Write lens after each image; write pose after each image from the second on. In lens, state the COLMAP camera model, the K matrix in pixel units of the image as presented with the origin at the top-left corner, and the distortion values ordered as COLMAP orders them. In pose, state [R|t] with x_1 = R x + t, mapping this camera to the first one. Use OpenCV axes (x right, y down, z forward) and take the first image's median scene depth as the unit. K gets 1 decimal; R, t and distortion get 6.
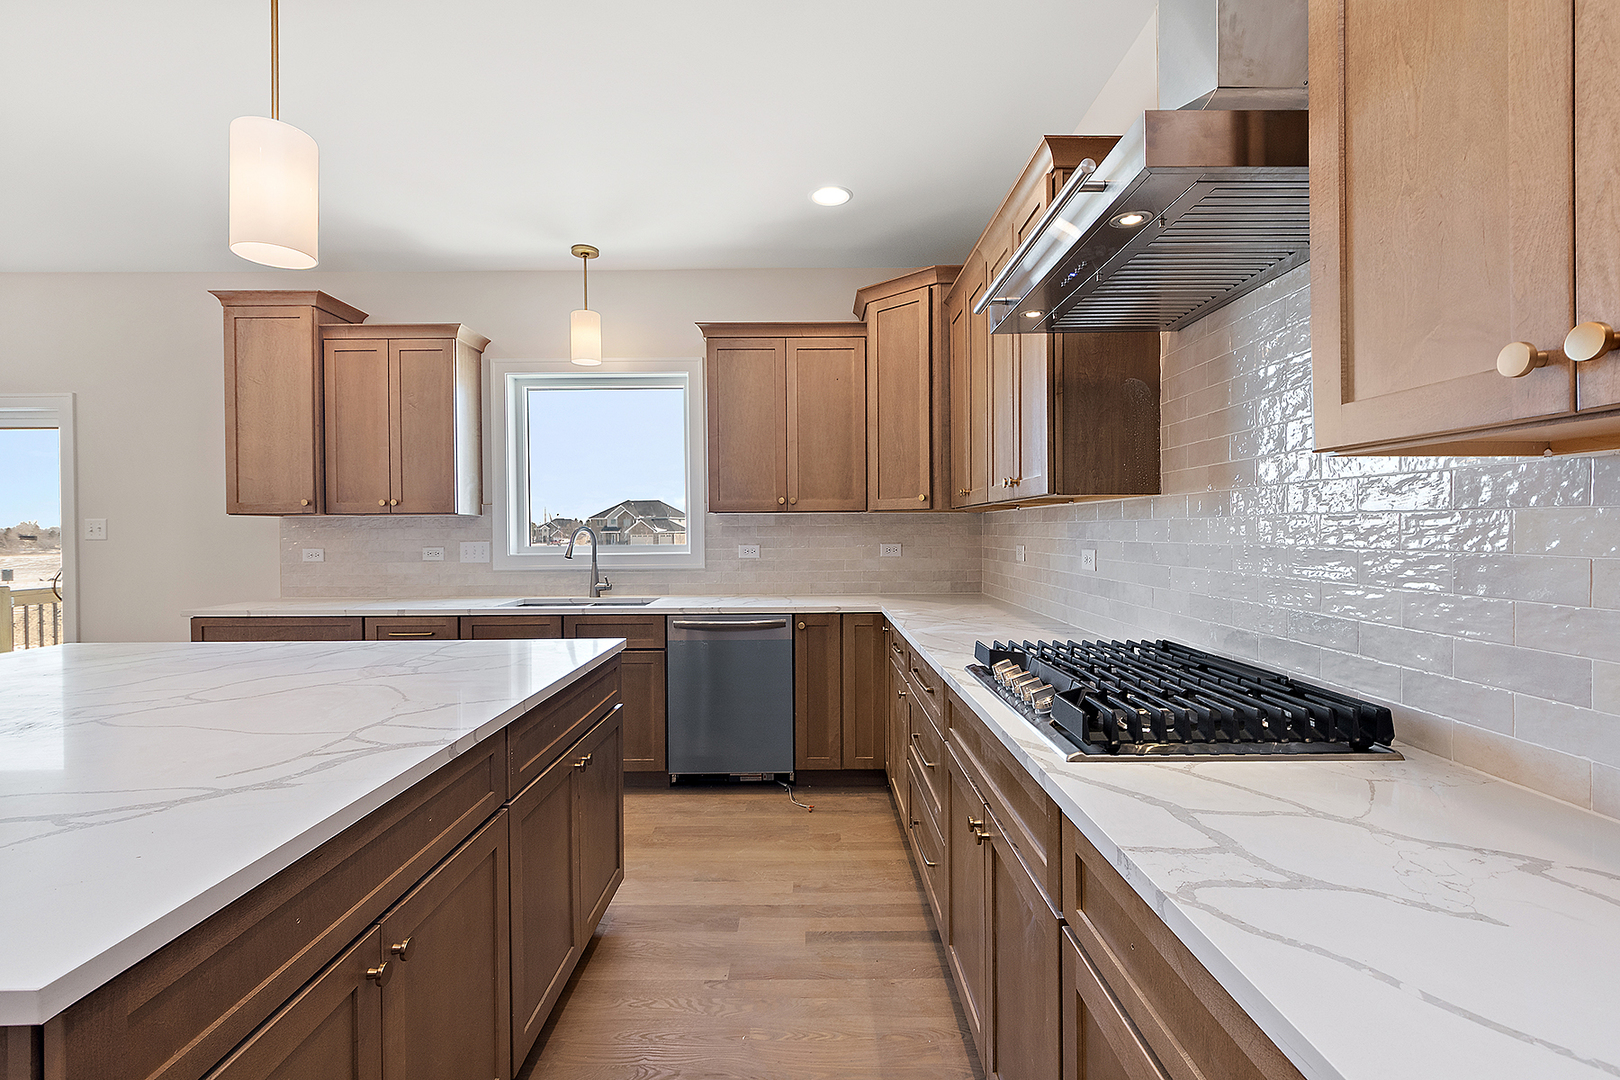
lens RADIAL K [[735.3, 0, 810.0], [0, 735.3, 540.0], [0, 0, 1]] dist [0.000827, -0.000052]
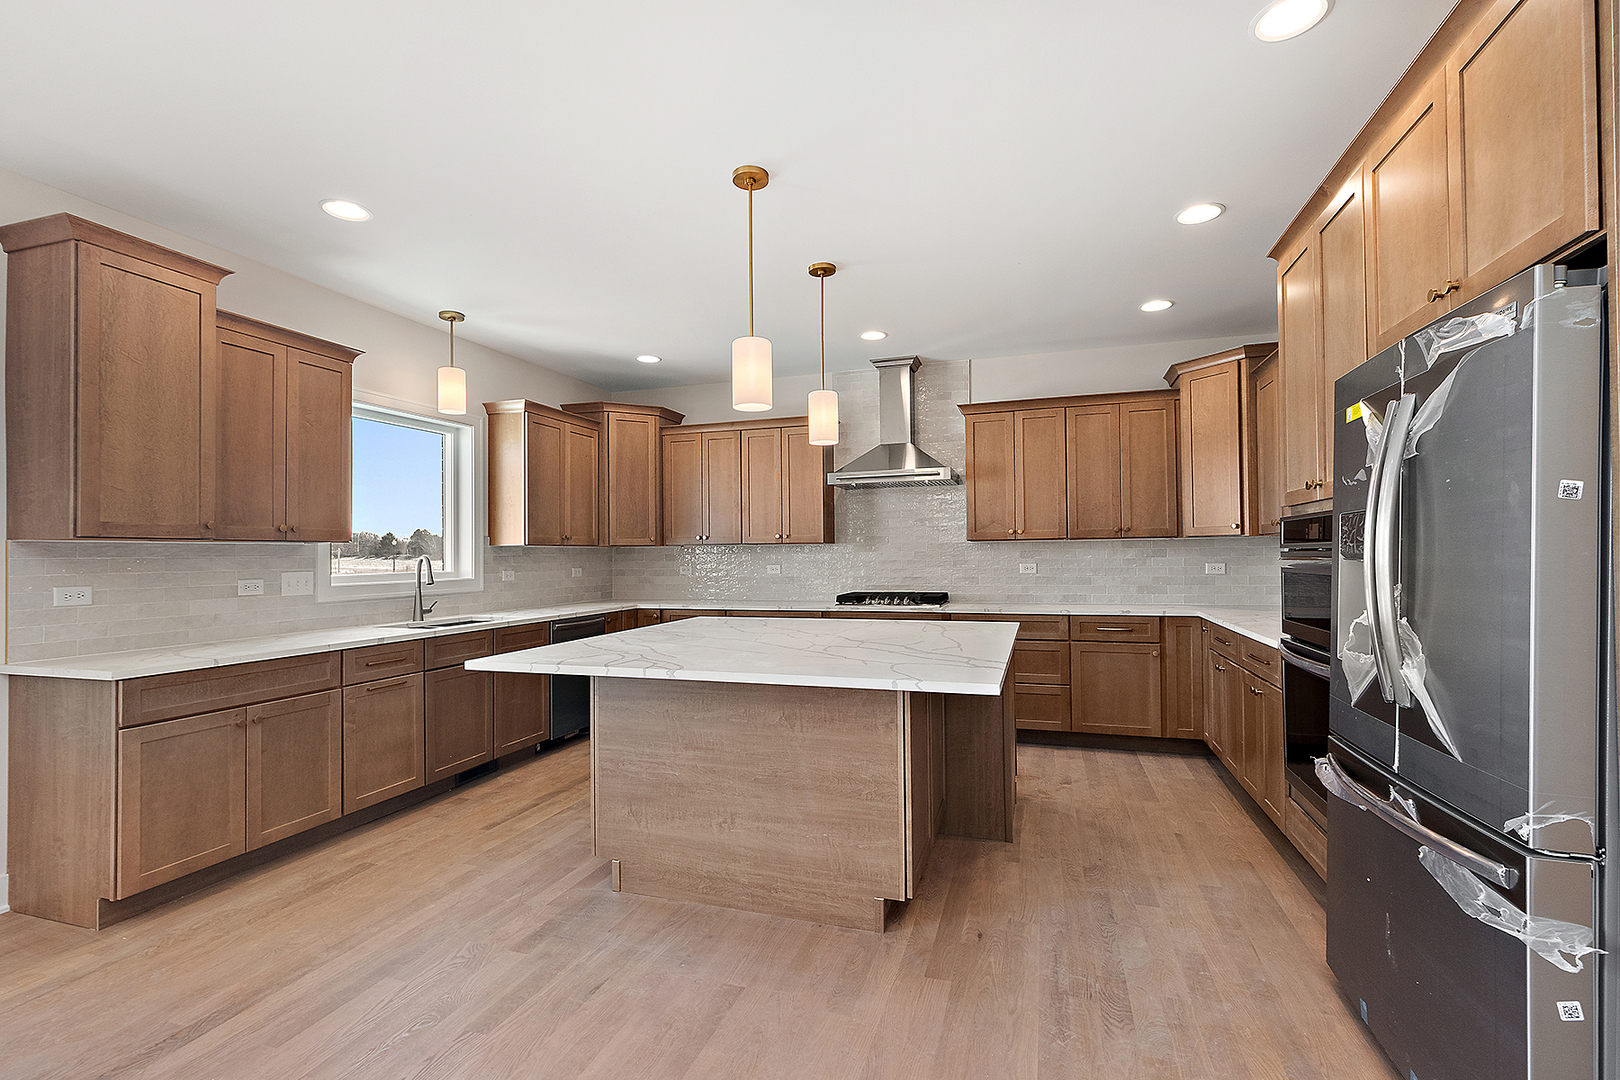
lens RADIAL K [[723.3, 0, 808.0], [0, 723.3, 542.5], [0, 0, 1]] dist [-0.002750, -0.000390]
pose [[0.310264, 0.017734, 0.950485, -1.205784], [0.025086, 0.999325, -0.026834, 0.005672], [-0.950319, 0.032169, 0.309610, 0.128966]]
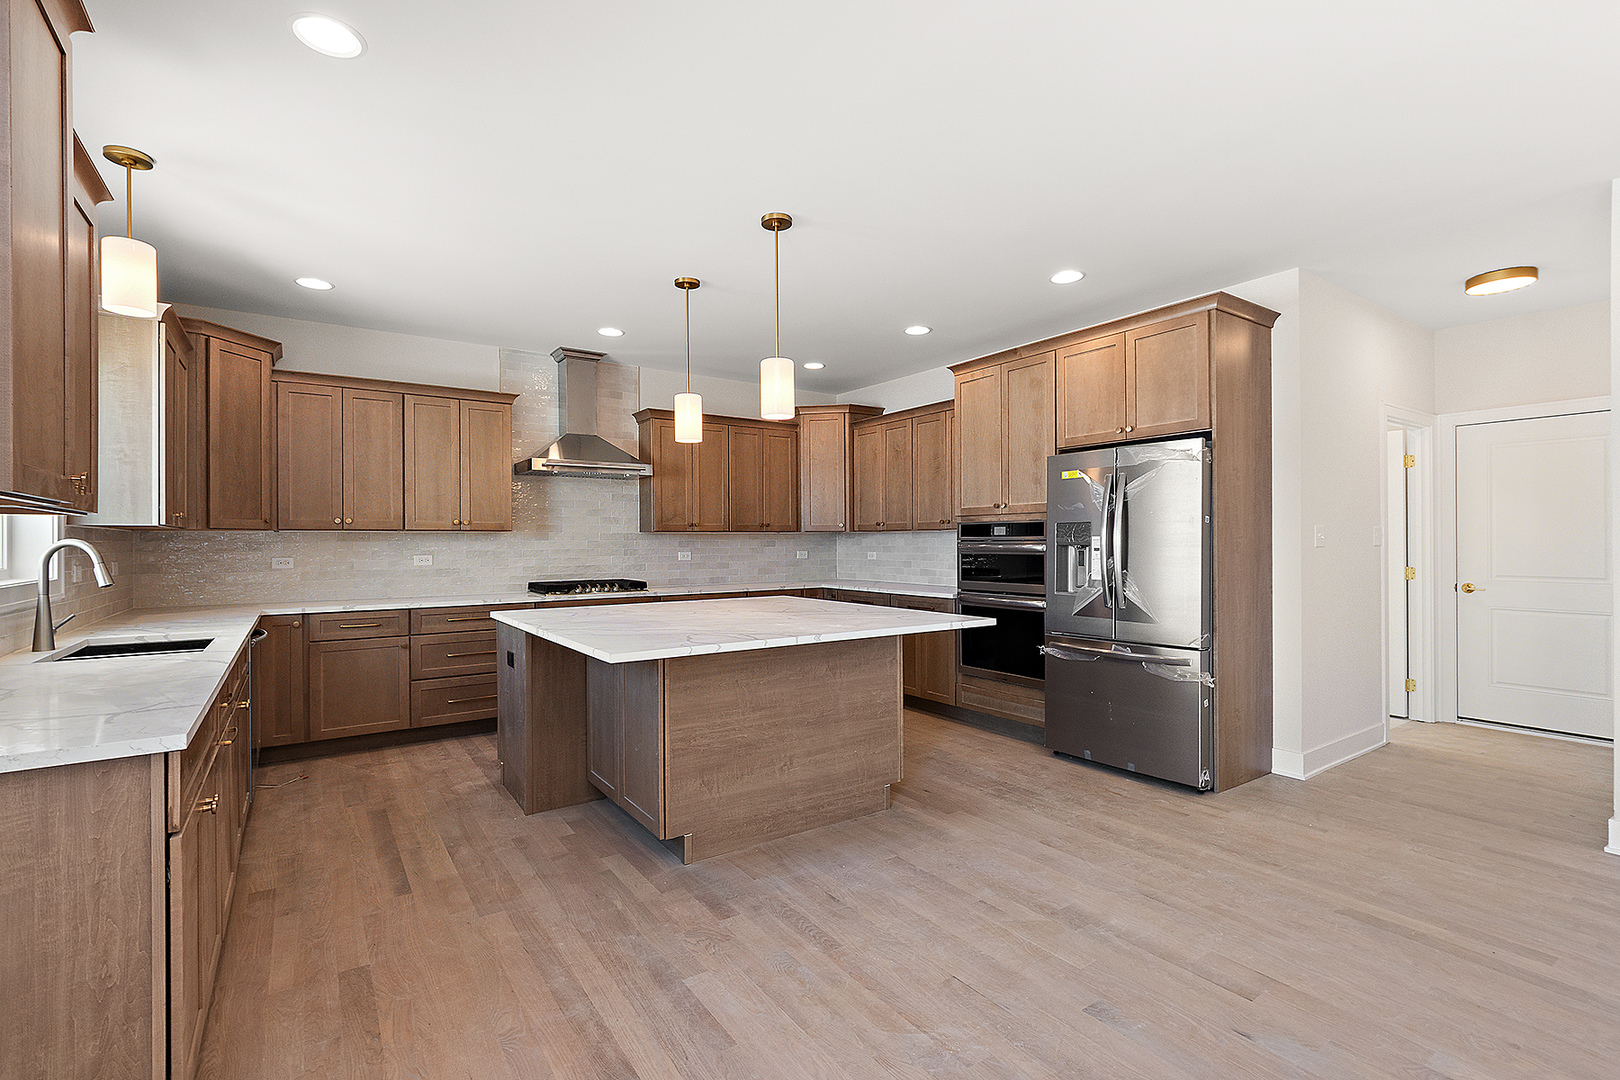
lens RADIAL K [[735.3, 0, 810.0], [0, 735.3, 540.0], [0, 0, 1]] dist [0.000827, -0.000052]
pose [[-0.567362, 0.010495, 0.823402, -1.275762], [0.021910, 0.999757, 0.002354, -0.005118], [-0.823177, 0.019376, -0.567454, 0.866317]]
